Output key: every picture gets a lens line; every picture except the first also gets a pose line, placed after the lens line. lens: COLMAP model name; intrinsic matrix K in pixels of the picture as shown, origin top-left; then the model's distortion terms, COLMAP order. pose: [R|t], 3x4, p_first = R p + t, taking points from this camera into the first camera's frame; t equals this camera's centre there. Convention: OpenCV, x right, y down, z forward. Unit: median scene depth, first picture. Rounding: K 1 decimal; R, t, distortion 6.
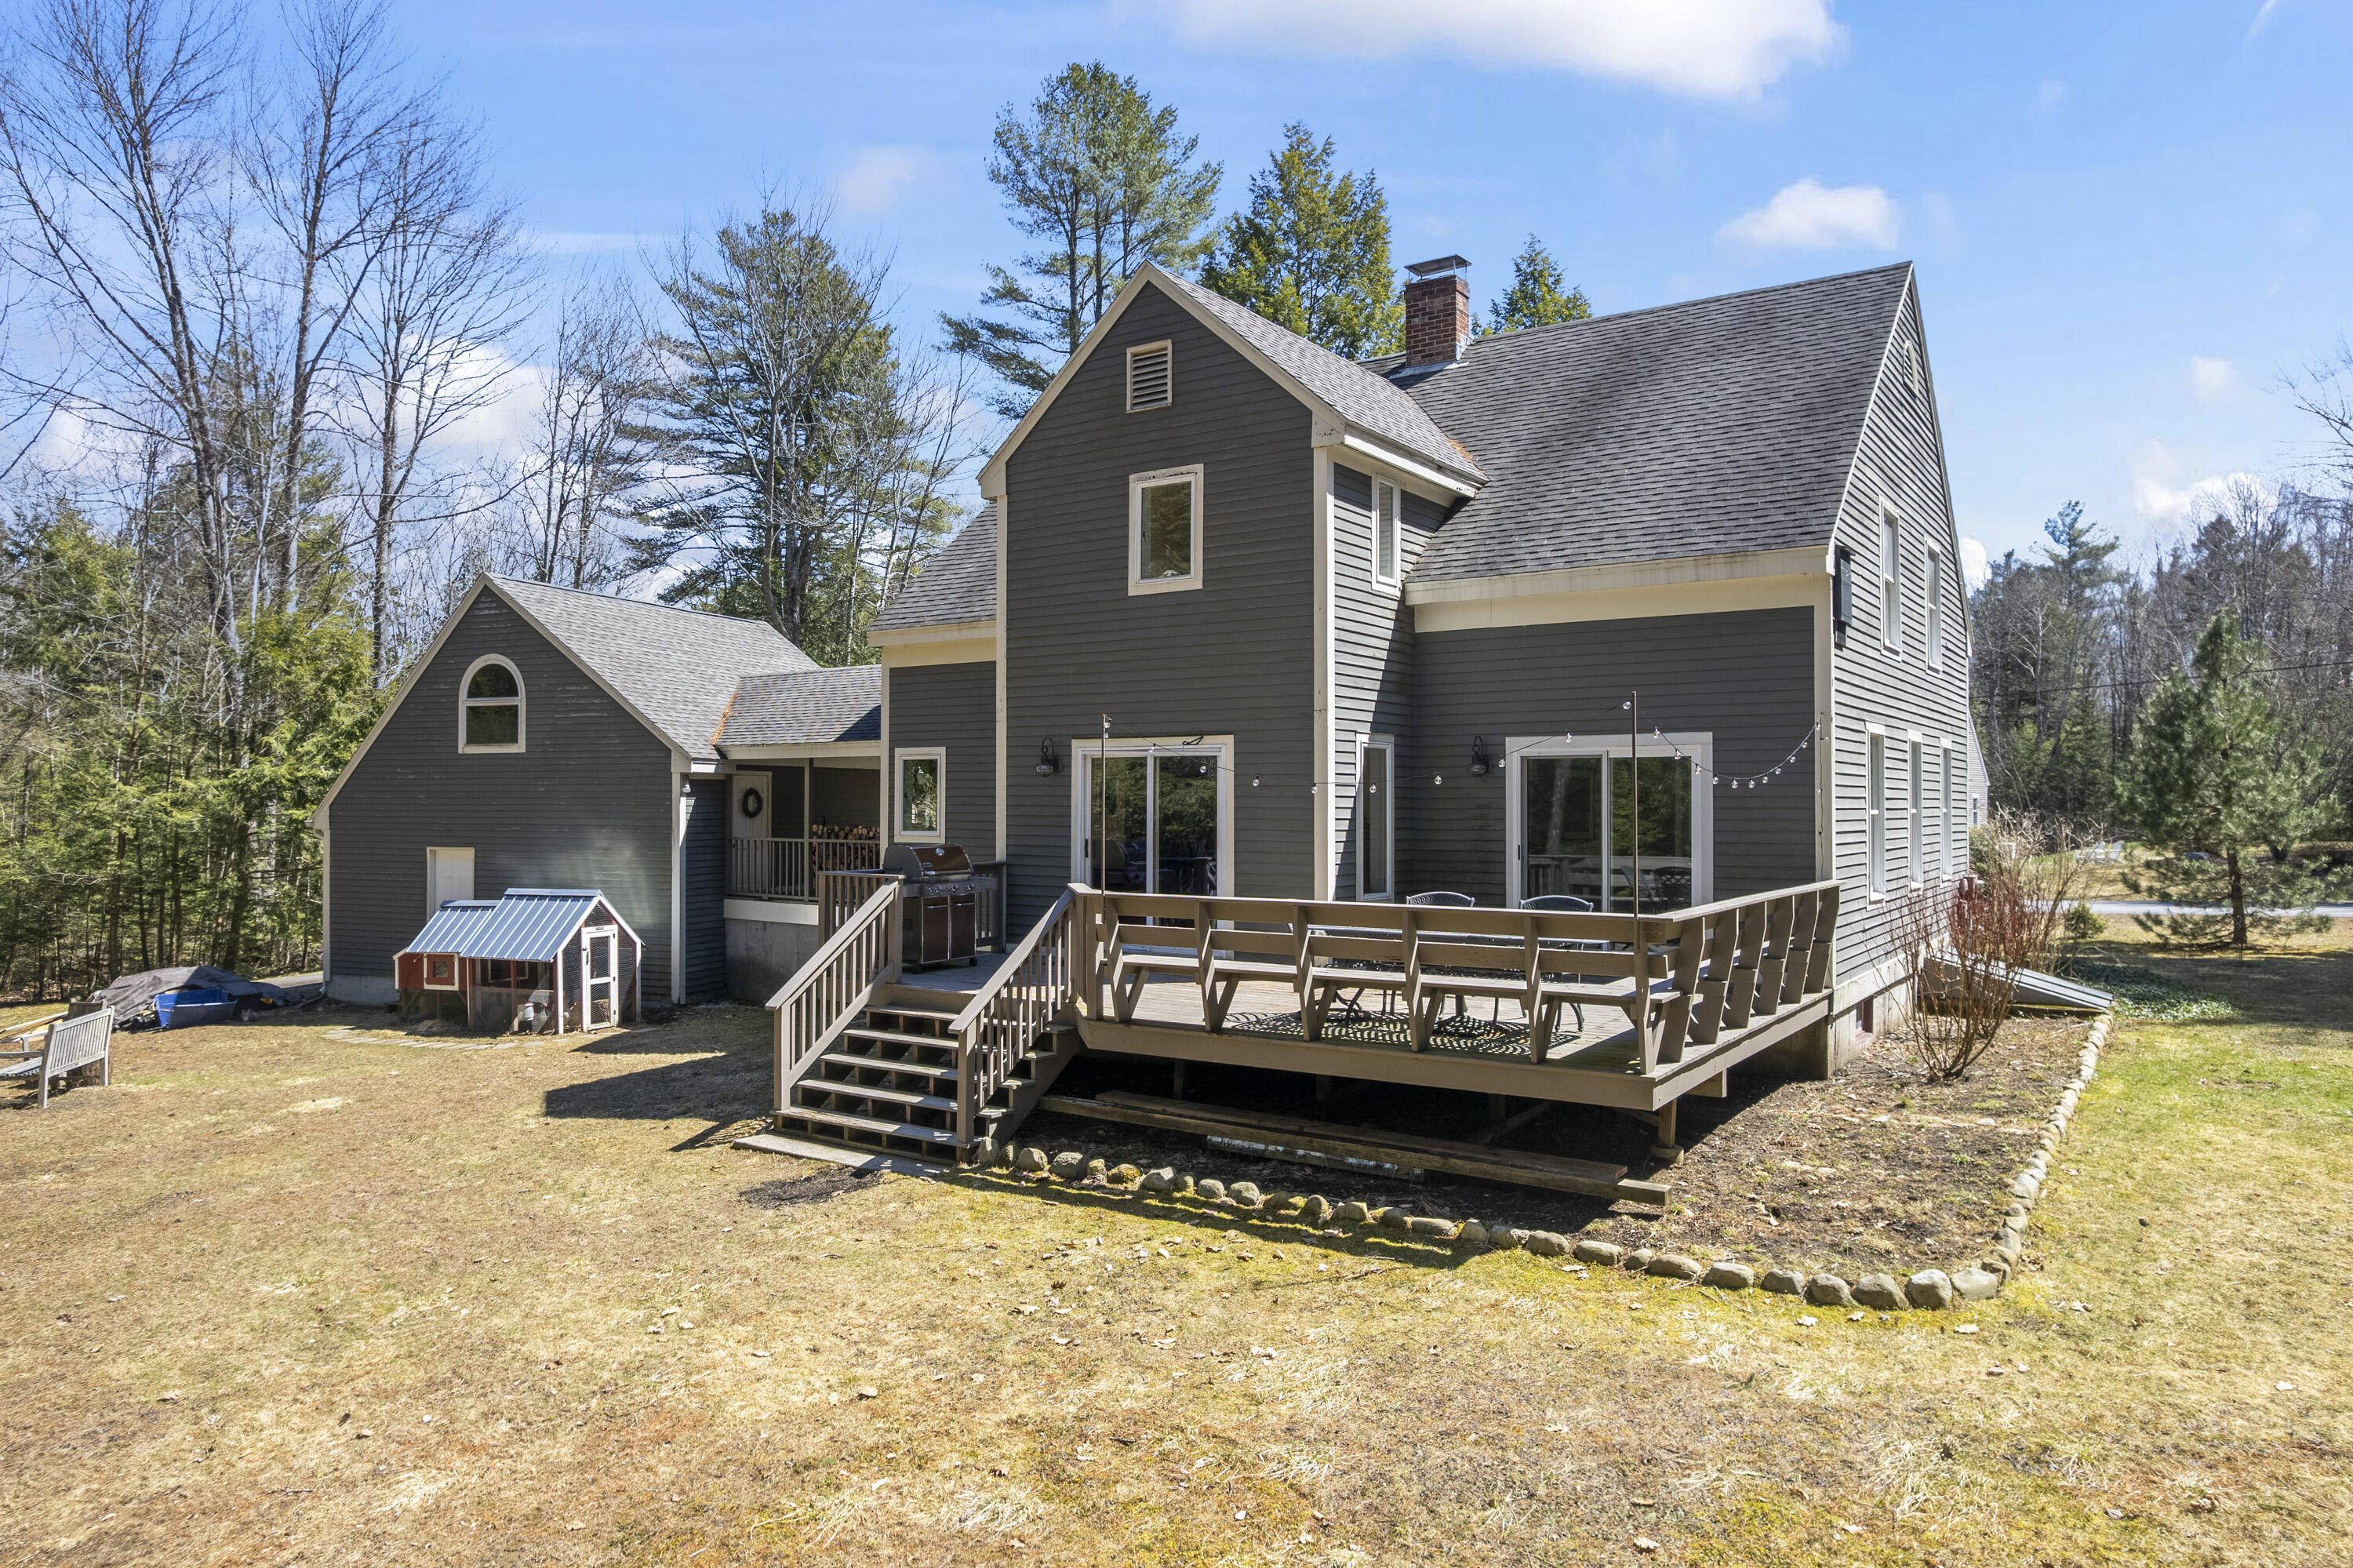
lens RADIAL K [[1513.3, 0, 1176.5], [0, 1513.3, 784.0], [0, 0, 1]] dist [-0.048608, -0.001843]
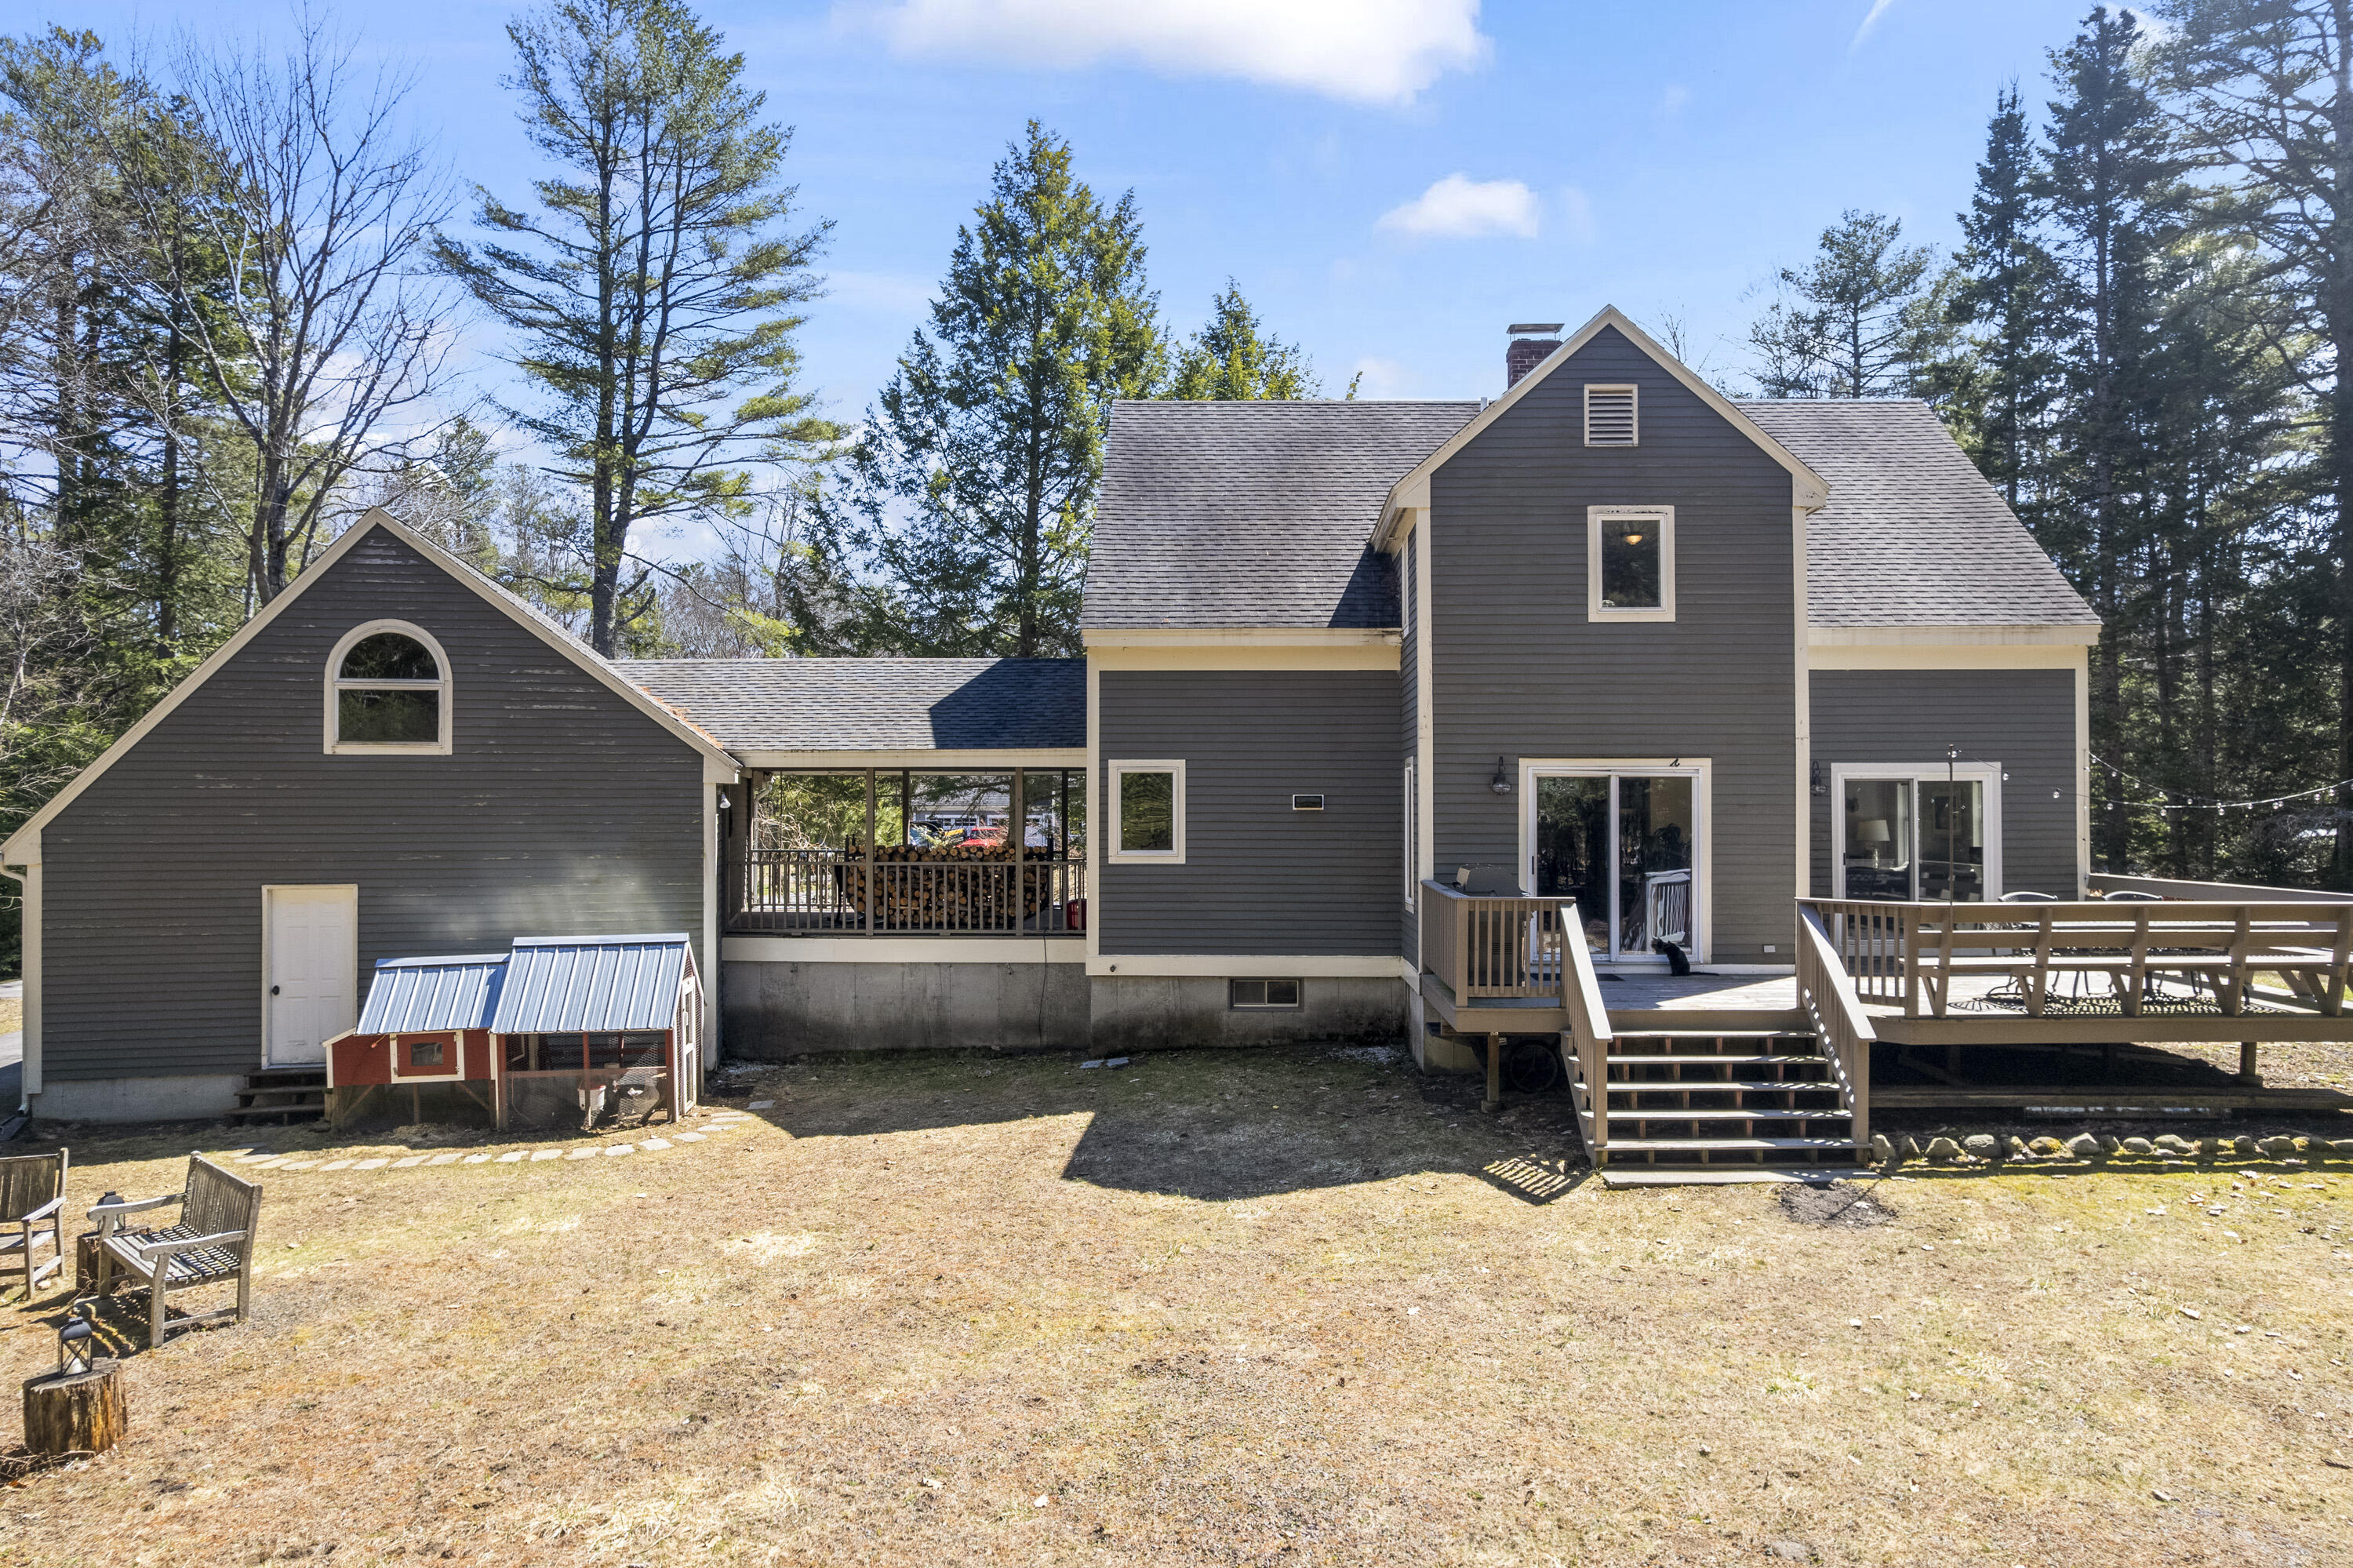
lens RADIAL K [[1513.3, 0, 1176.5], [0, 1513.3, 784.0], [0, 0, 1]] dist [-0.048608, -0.001843]
pose [[0.839213, 0.005804, 0.543772, -0.835658], [-0.003905, 0.999982, -0.004647, -0.006693], [-0.543789, 0.001776, 0.839220, 0.283197]]
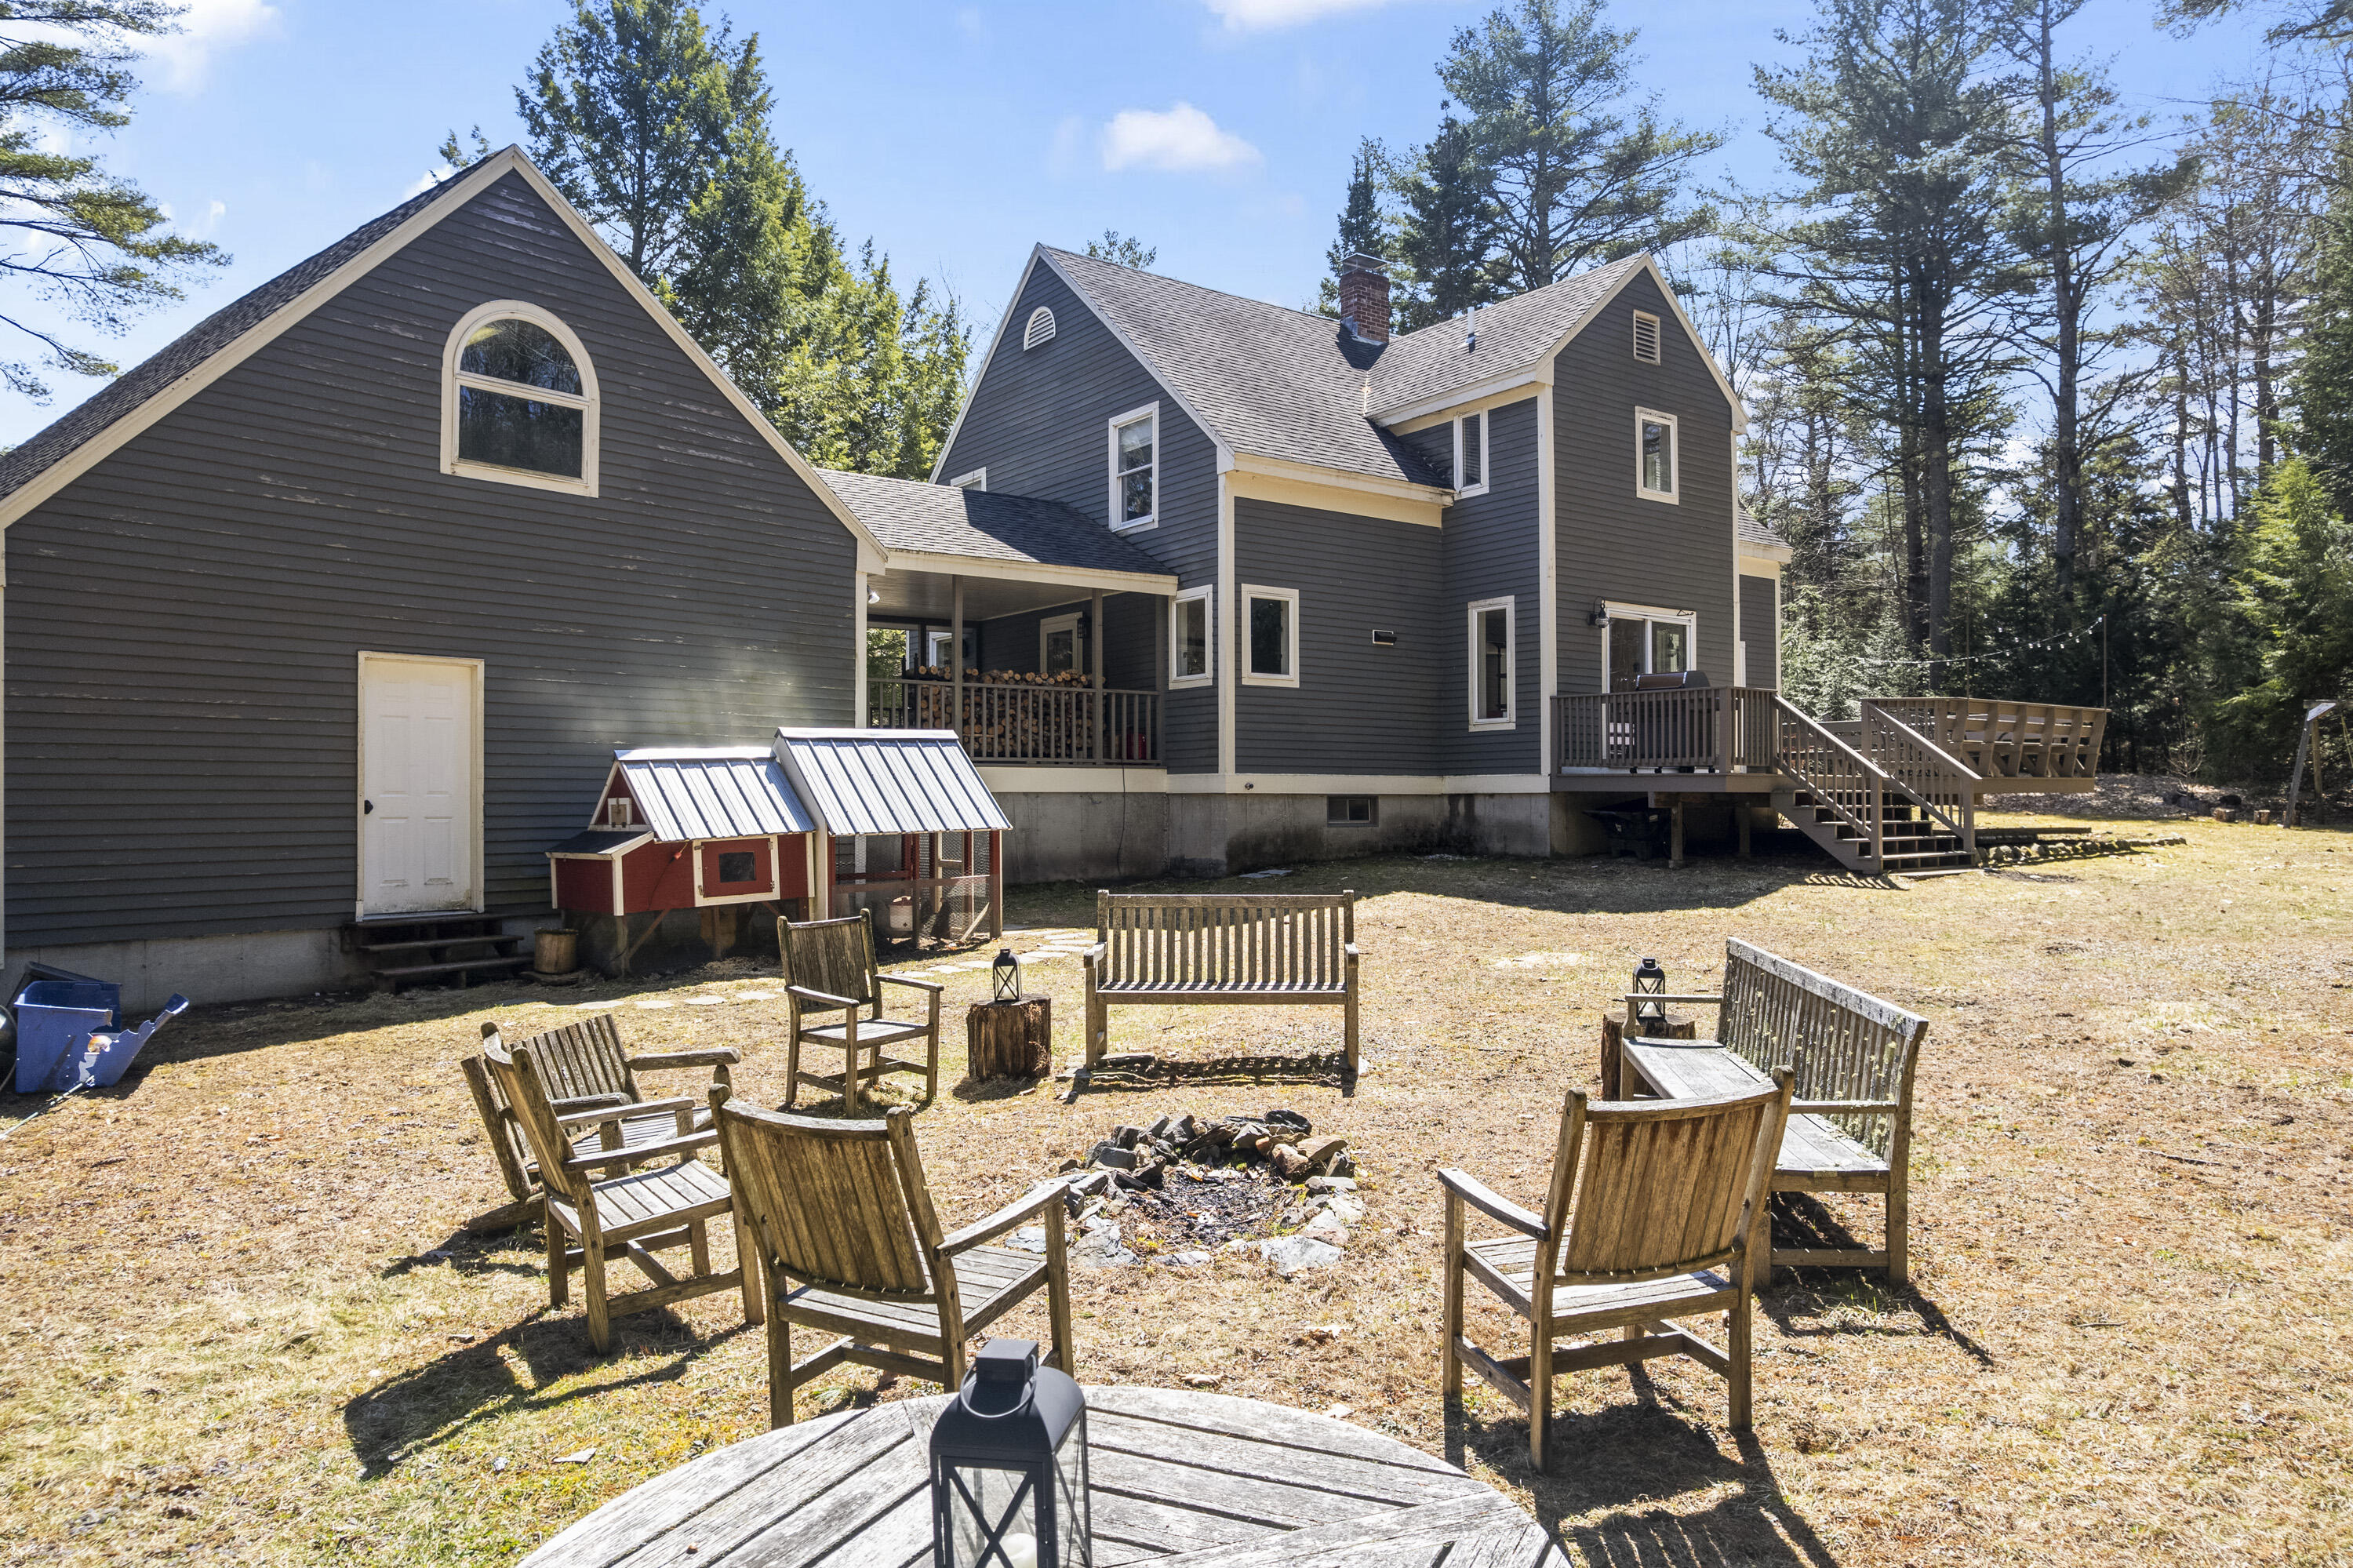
lens RADIAL K [[1501.1, 0, 1176.5], [0, 1501.1, 784.0], [0, 0, 1]] dist [-0.055277, 0.001531]
pose [[0.324492, 0.009655, 0.945839, -1.386097], [-0.008005, 0.999940, -0.007461, 0.138222], [-0.945855, -0.005150, 0.324549, 0.957491]]
